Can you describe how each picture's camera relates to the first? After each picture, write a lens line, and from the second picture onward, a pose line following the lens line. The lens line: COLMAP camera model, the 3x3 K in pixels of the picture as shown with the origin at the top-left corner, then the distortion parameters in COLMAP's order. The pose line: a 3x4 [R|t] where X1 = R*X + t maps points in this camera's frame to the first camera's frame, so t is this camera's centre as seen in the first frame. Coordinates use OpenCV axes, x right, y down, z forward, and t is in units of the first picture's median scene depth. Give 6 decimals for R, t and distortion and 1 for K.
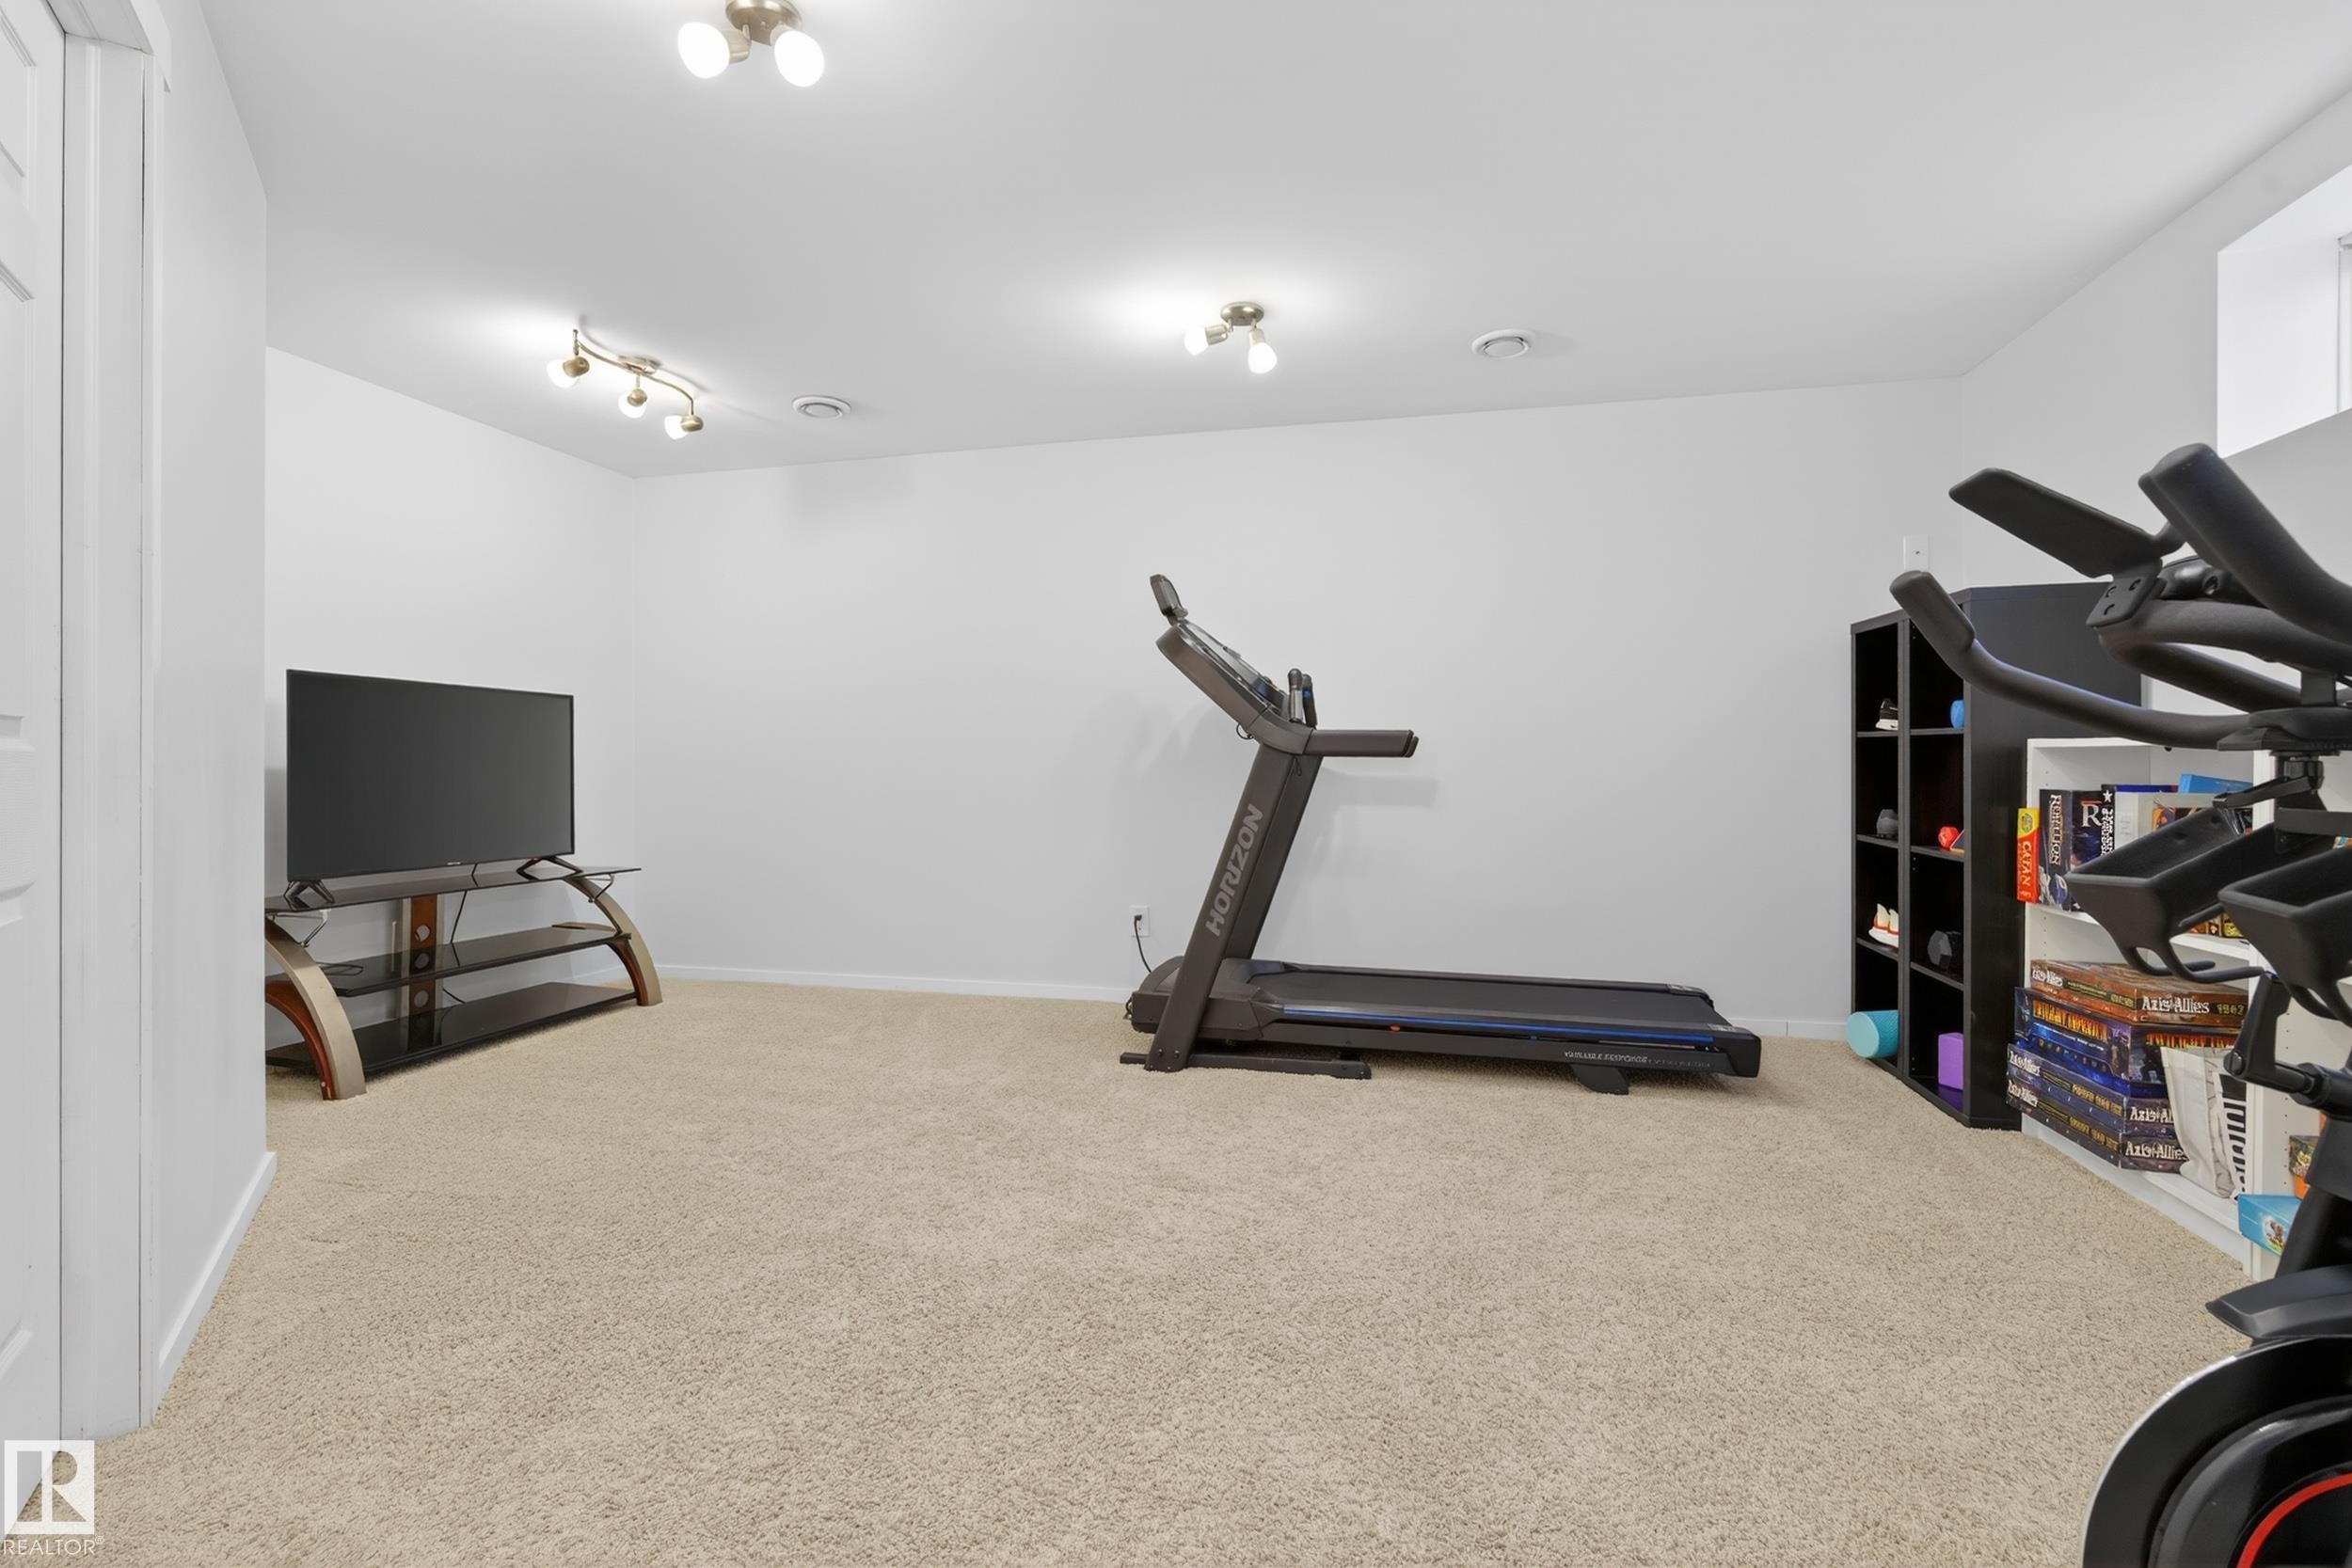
lens RADIAL K [[1033.0, 0, 1181.6], [0, 1033.0, 771.7], [0, 0, 1]] dist [-0.001095, -0.000251]
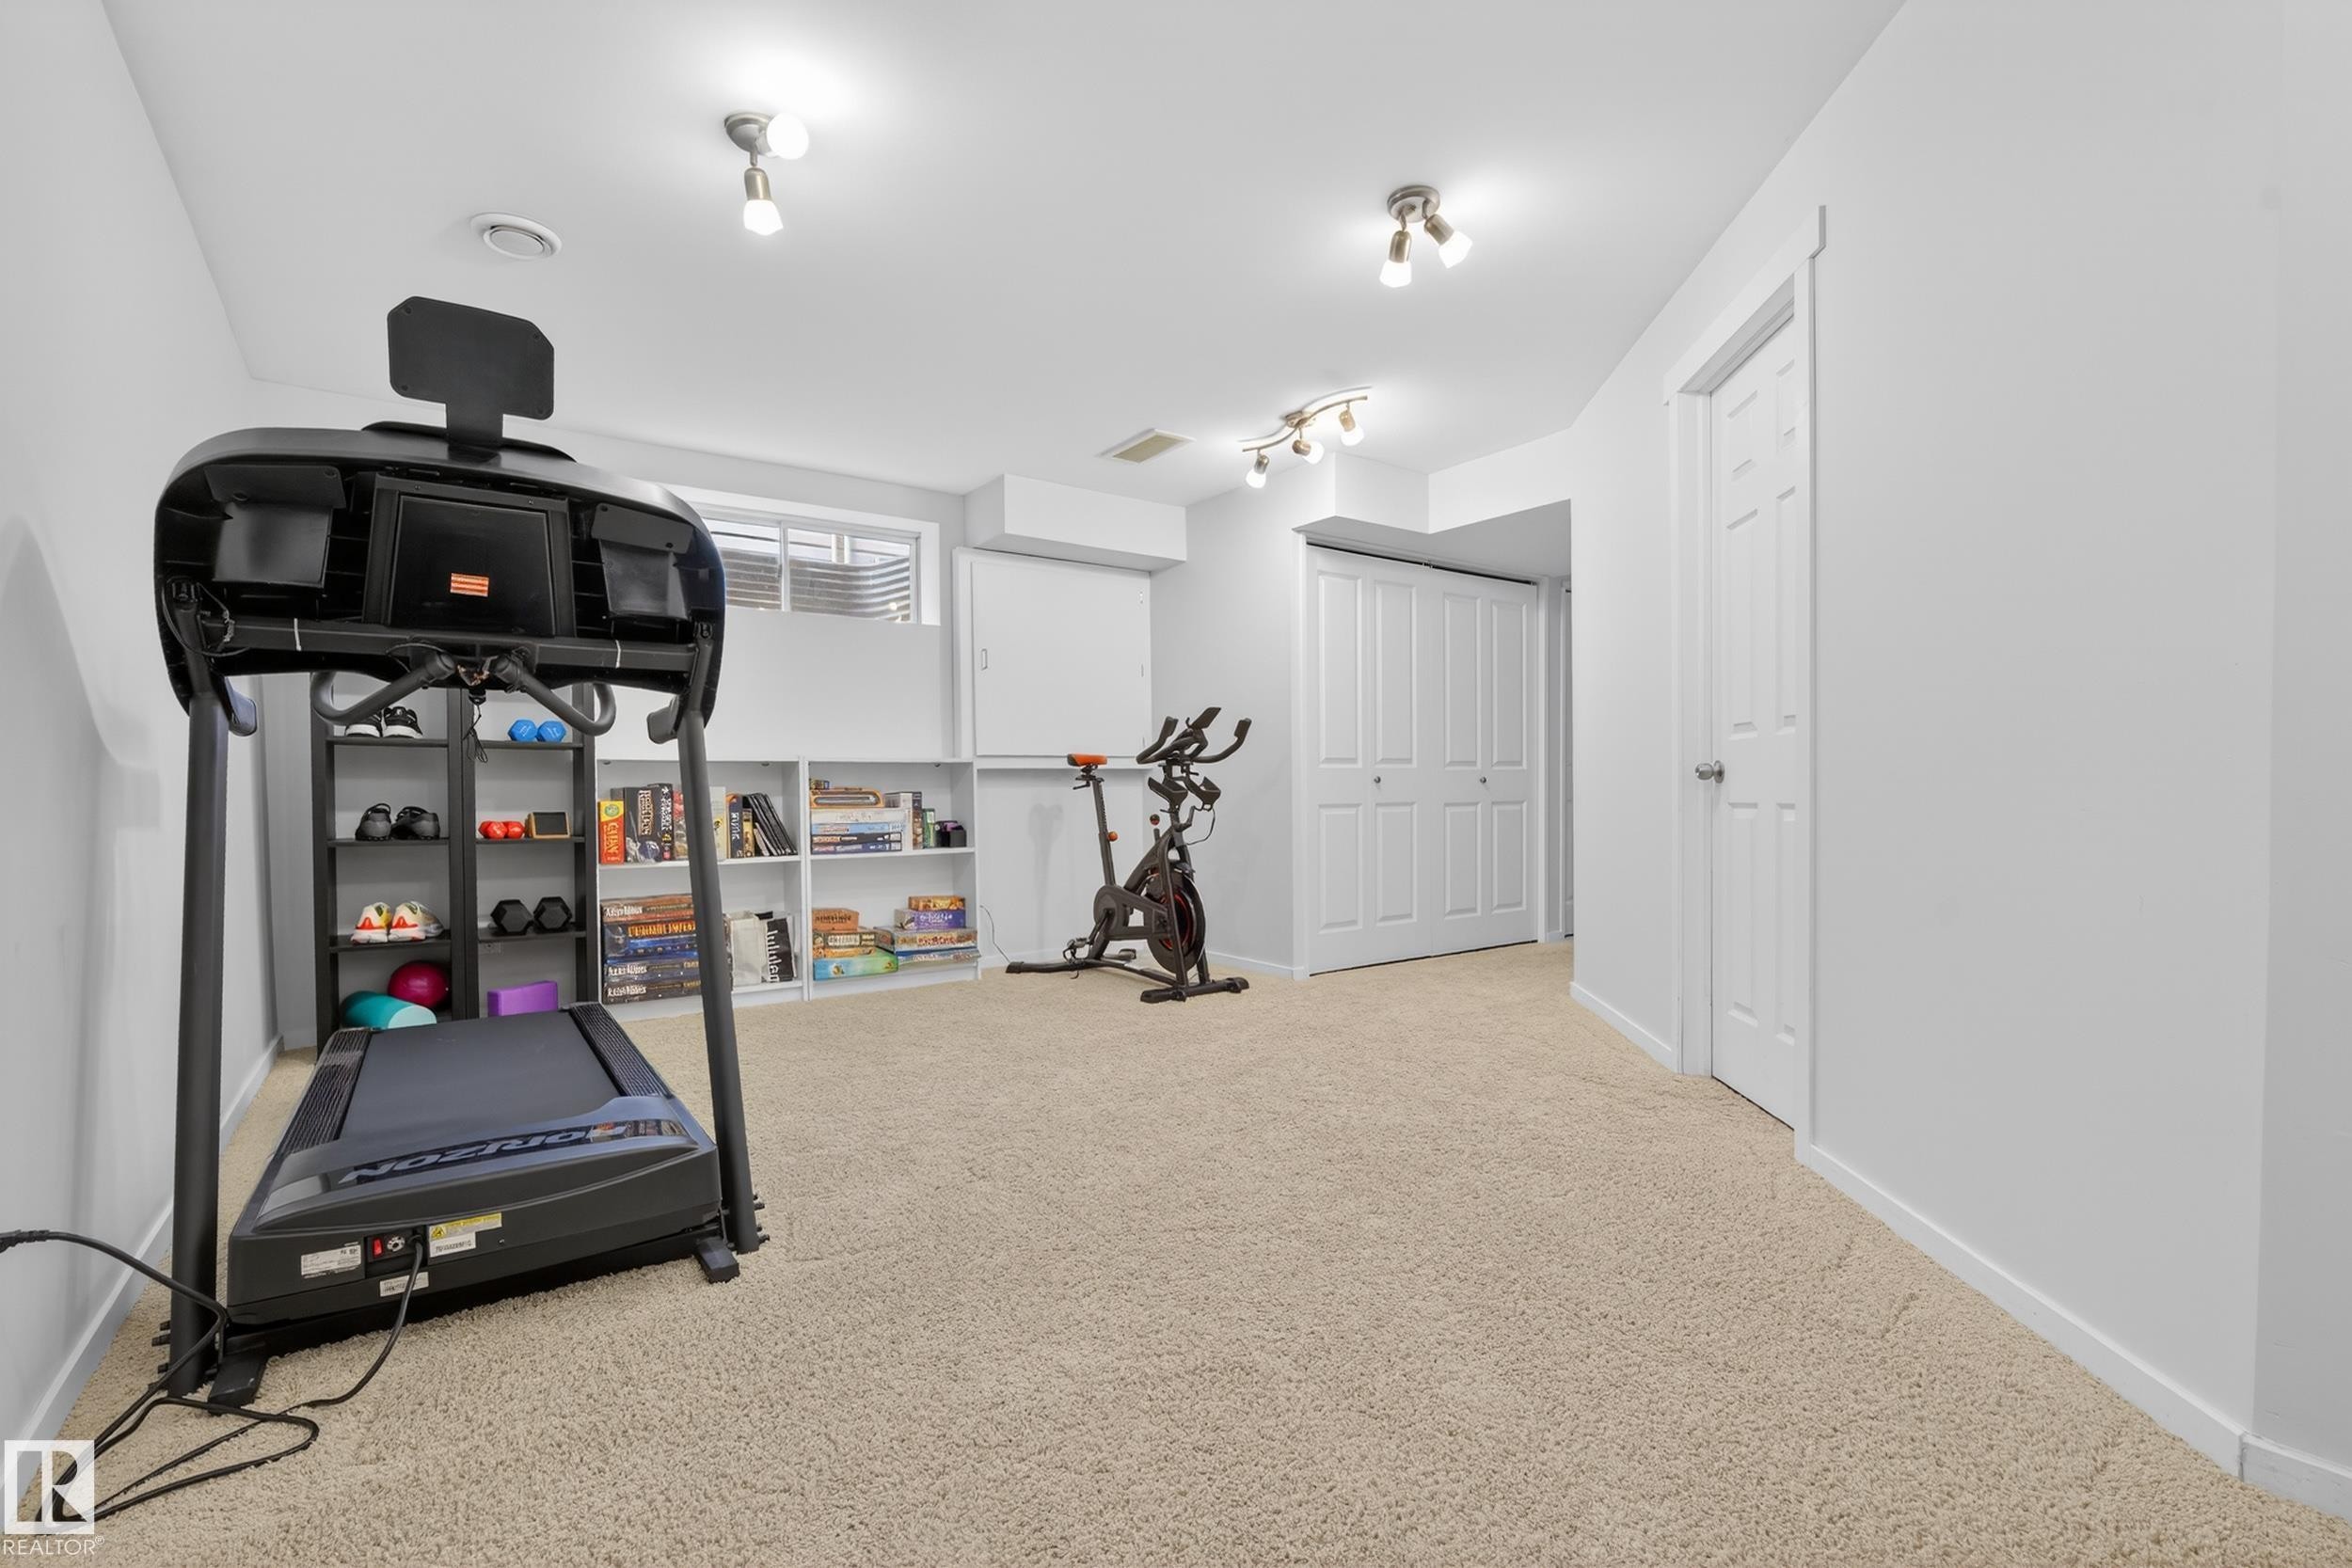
lens RADIAL K [[1033.0, 0, 1181.6], [0, 1033.0, 771.7], [0, 0, 1]] dist [-0.001095, -0.000251]
pose [[-0.765435, 0.001896, 0.643510, -0.776401], [0.001869, 0.999998, -0.000724, -0.003390], [-0.643510, 0.000648, -0.765437, 1.654907]]
